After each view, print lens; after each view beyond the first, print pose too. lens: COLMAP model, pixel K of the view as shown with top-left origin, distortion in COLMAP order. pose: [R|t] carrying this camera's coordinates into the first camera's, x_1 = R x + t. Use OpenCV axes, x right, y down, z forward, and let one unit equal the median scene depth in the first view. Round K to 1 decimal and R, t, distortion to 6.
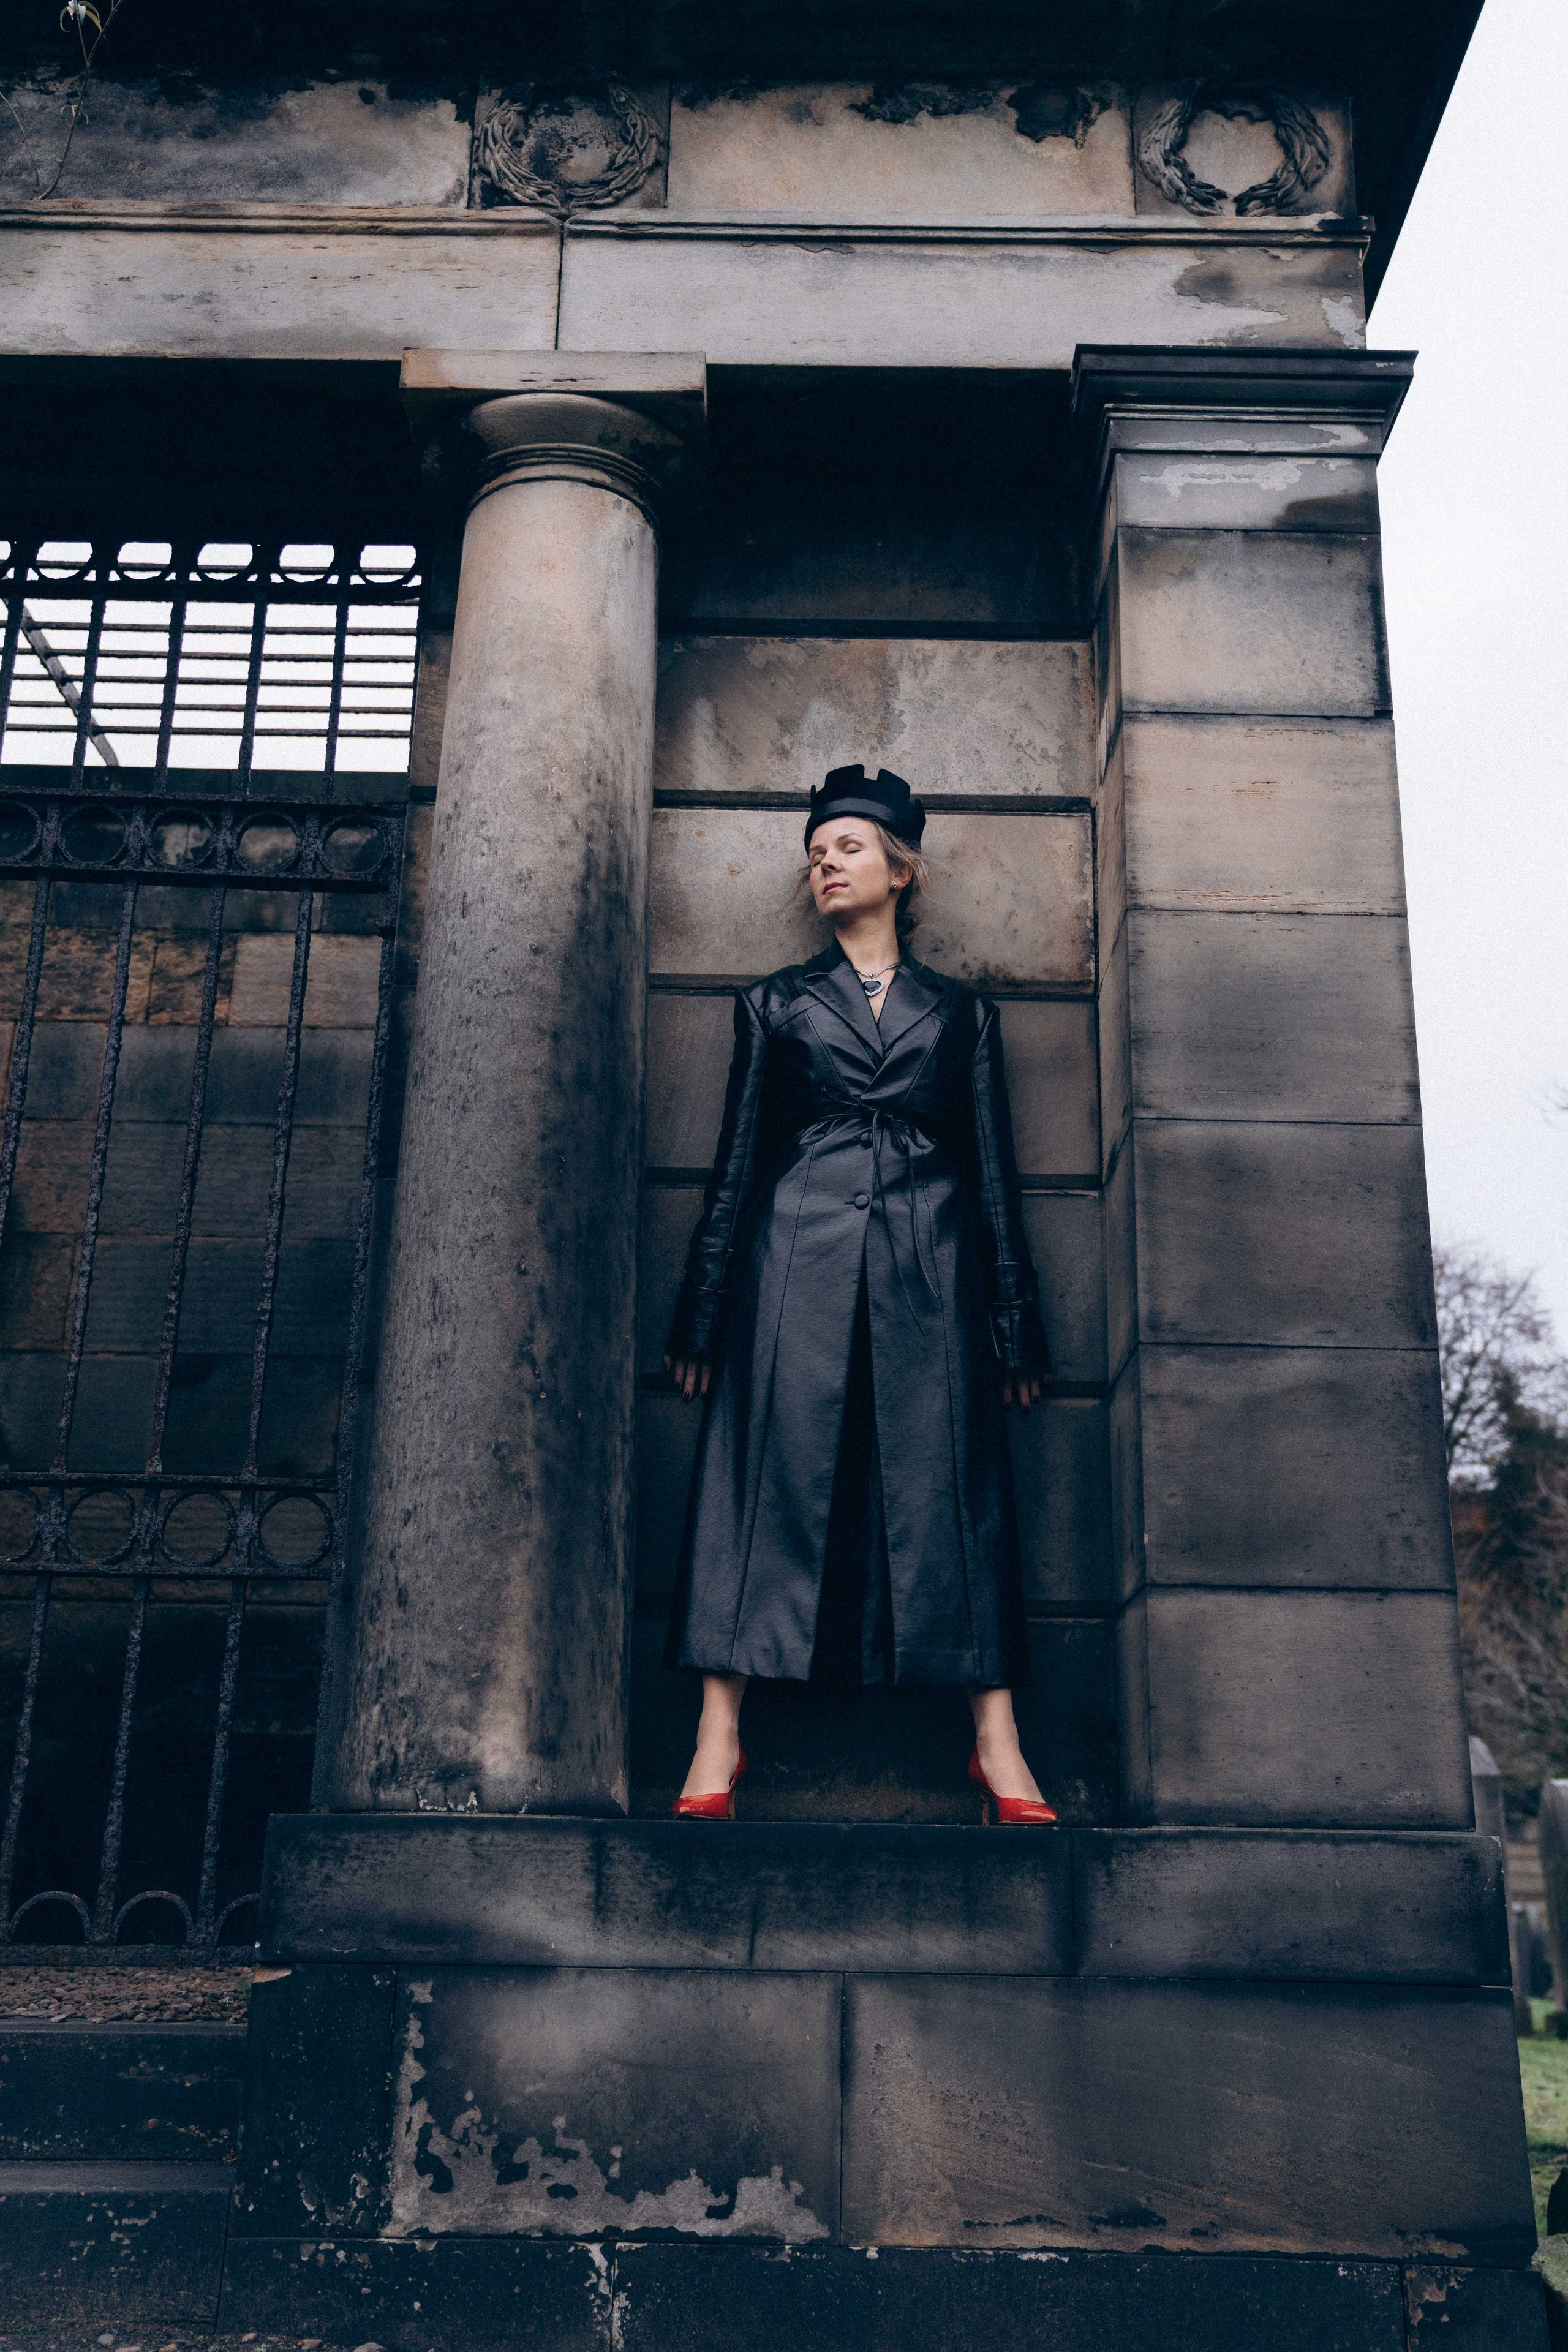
lens RADIAL K [[2293.1, 0, 785.4], [0, 2293.1, 1178.4], [0, 0, 1]] dist [0.012531, 0.000000]
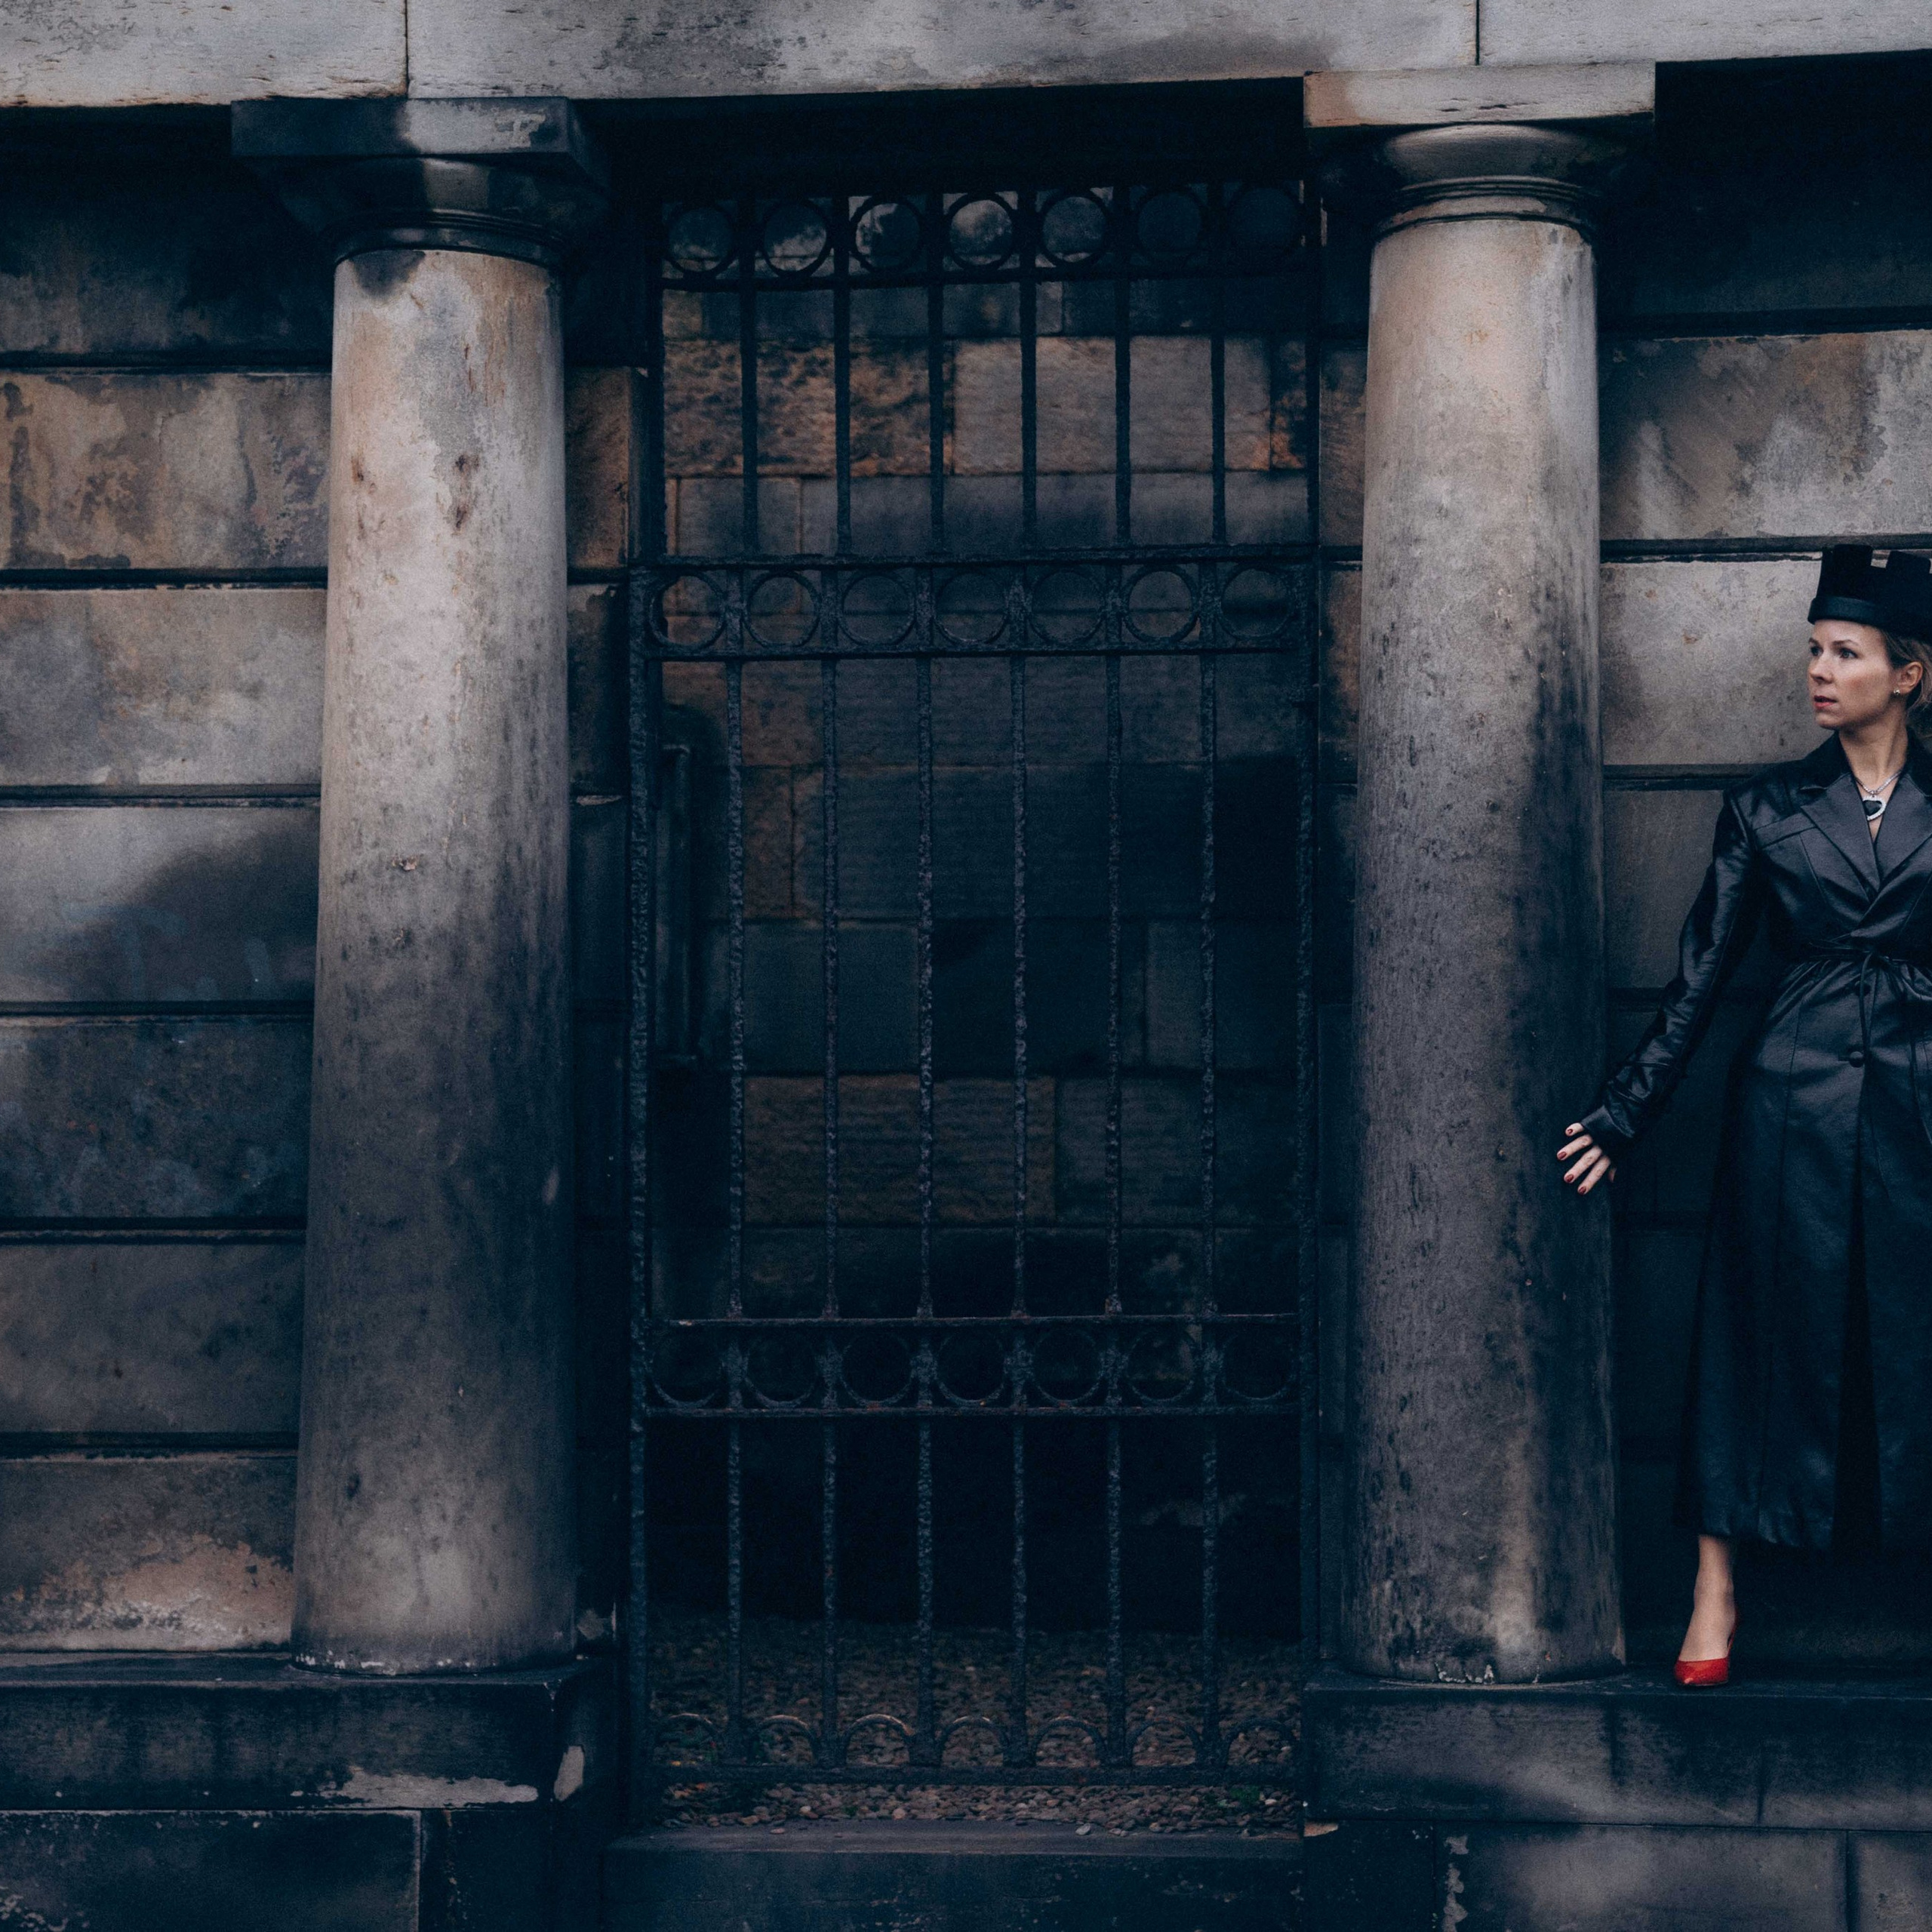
lens RADIAL K [[5167.1, 0, 965.8], [0, 5167.1, 964.9], [0, 0, 1]] dist [0.272815, 0.000000]
pose [[0.994344, -0.024037, -0.103451, -0.101628], [0.055840, 0.946875, 0.316718, -0.706466], [0.090342, -0.320703, 0.942861, -1.036724]]
